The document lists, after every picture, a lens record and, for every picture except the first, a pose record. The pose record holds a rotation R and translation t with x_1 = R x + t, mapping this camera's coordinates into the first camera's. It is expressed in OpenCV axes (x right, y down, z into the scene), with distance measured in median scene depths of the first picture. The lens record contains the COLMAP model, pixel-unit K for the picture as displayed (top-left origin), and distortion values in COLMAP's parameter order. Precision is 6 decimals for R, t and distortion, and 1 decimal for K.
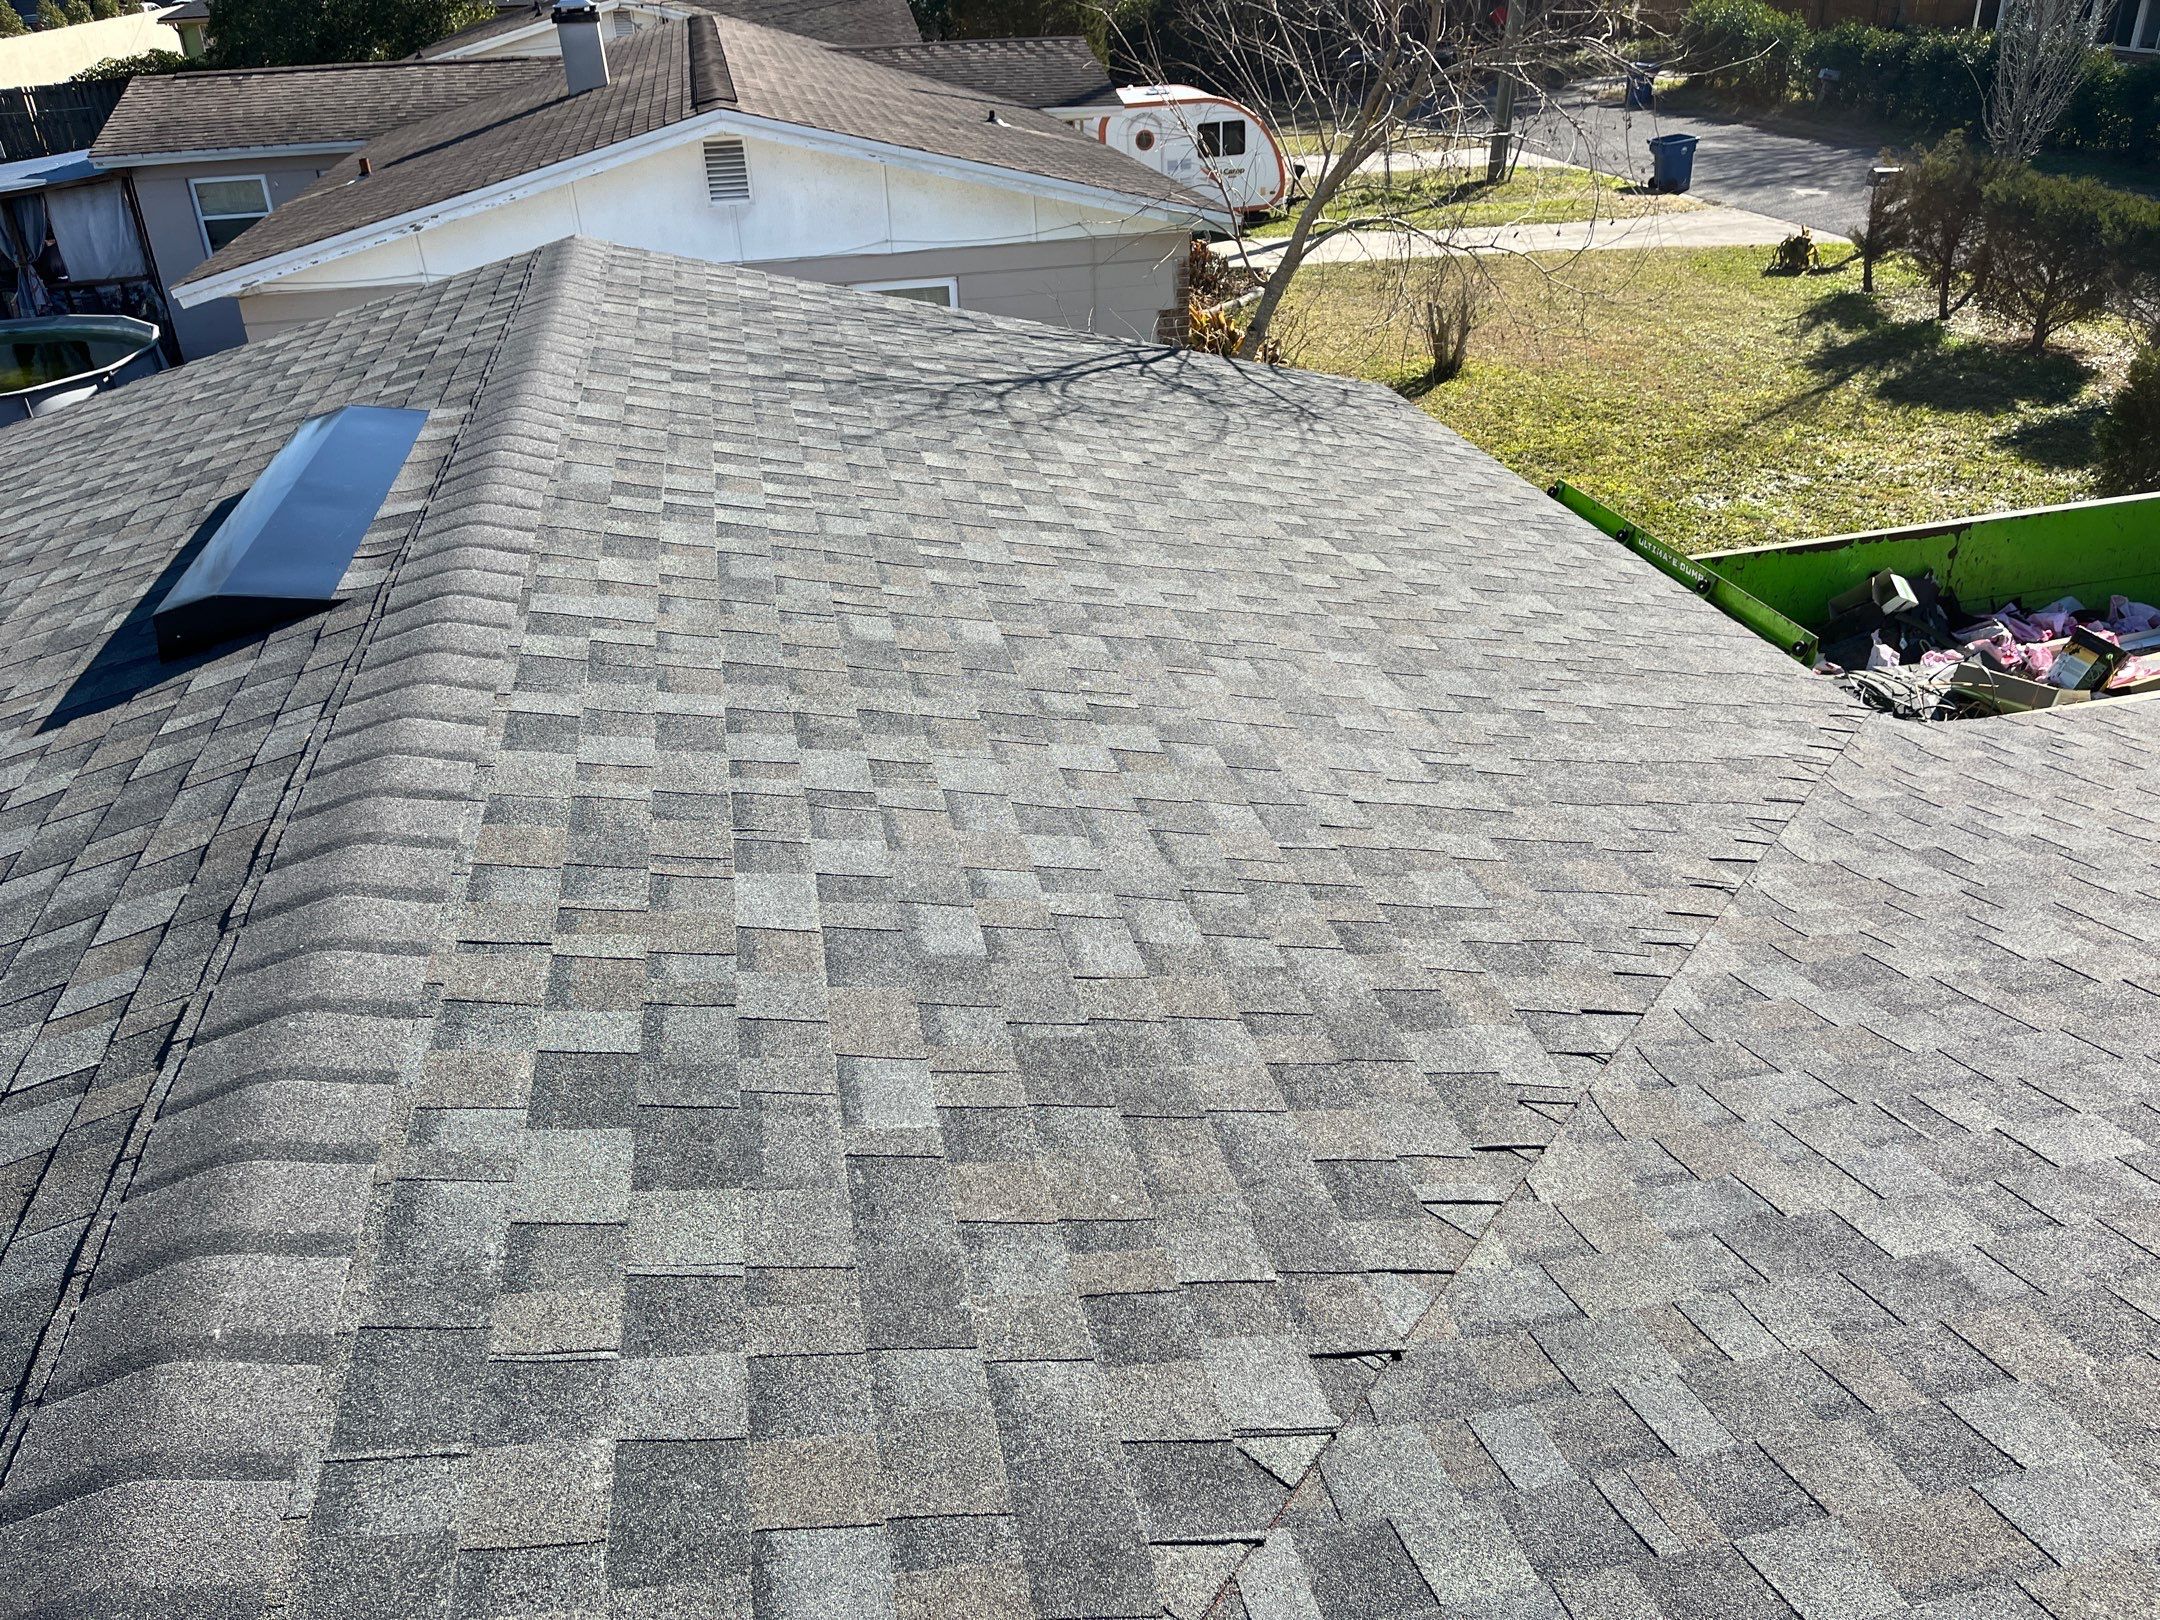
lens RADIAL K [[1603.3, 0, 1080.0], [0, 1603.3, 810.0], [0, 0, 1]] dist [0.083699, -0.109494]
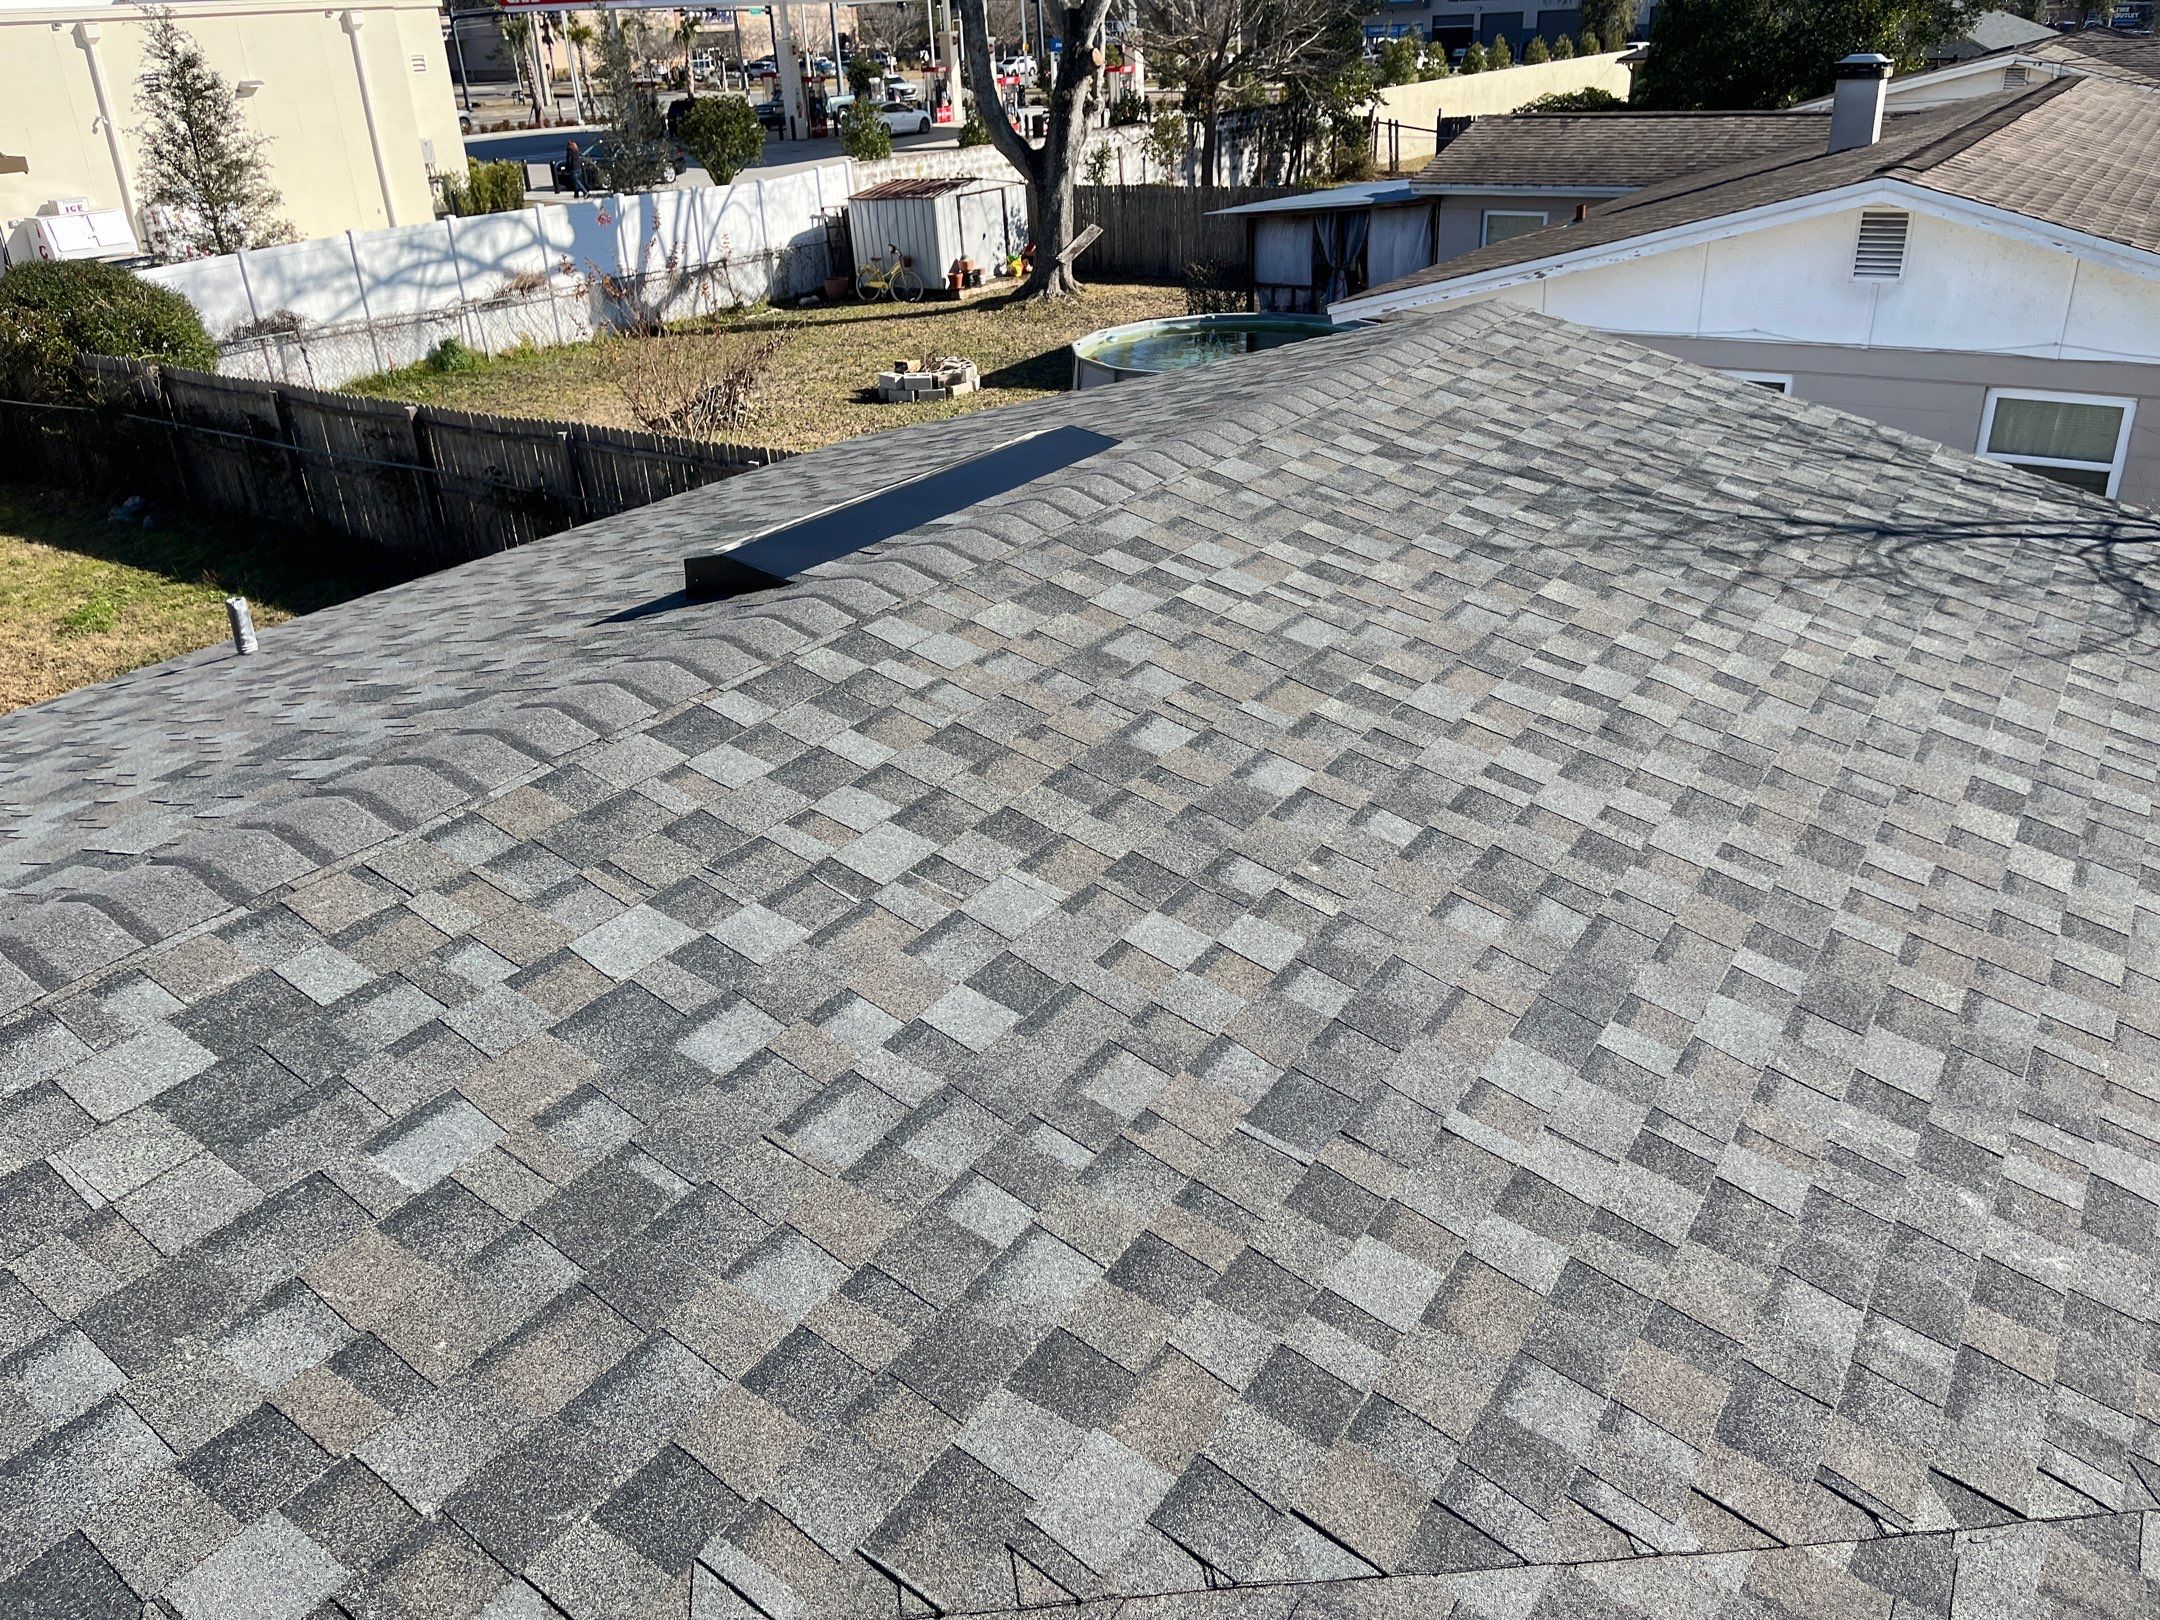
lens RADIAL K [[1603.3, 0, 1080.0], [0, 1603.3, 810.0], [0, 0, 1]] dist [0.083699, -0.109494]
pose [[0.703100, 0.314753, -0.637637, 0.570420], [-0.329117, 0.938919, 0.100567, -0.195031], [0.630343, 0.139148, 0.763744, 0.337804]]
